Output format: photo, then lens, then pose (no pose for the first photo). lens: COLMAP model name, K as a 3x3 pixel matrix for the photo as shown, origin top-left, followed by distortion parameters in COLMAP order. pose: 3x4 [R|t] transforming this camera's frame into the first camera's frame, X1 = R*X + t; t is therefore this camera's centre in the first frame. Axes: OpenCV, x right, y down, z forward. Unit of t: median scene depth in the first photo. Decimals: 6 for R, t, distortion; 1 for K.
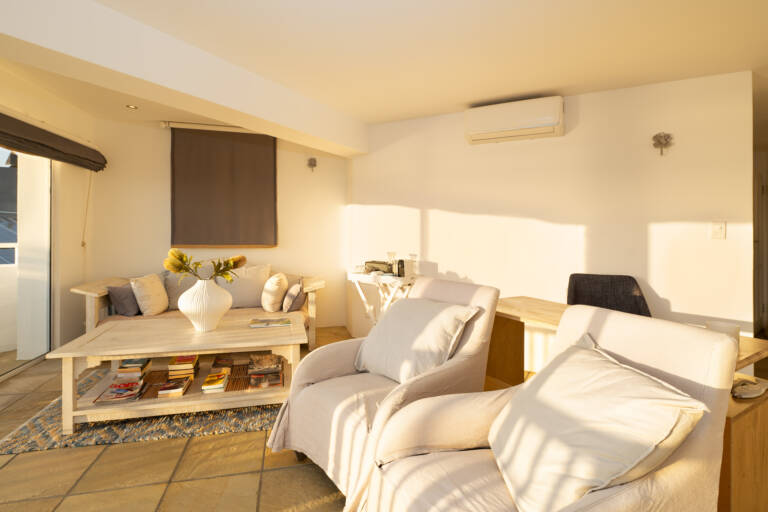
lens RADIAL K [[372.5, 0, 383.3], [0, 372.5, 237.9], [0, 0, 1]] dist [-0.000693, -0.000126]
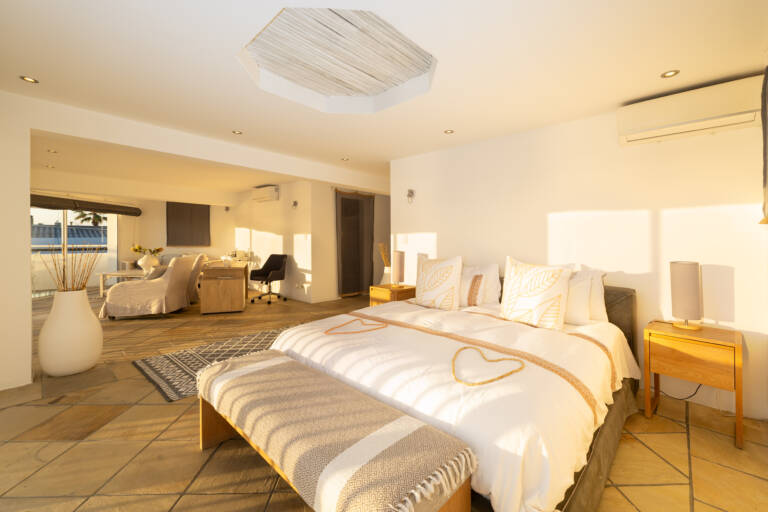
lens RADIAL K [[313.5, 0, 384.0], [0, 313.5, 240.0], [0, 0, 1]] dist [0.000418, 0.000079]
pose [[0.980400, -0.010587, -0.196734, 1.330261], [0.008399, 0.999893, -0.011953, 0.021311], [0.196839, 0.010066, 0.980384, -0.784390]]
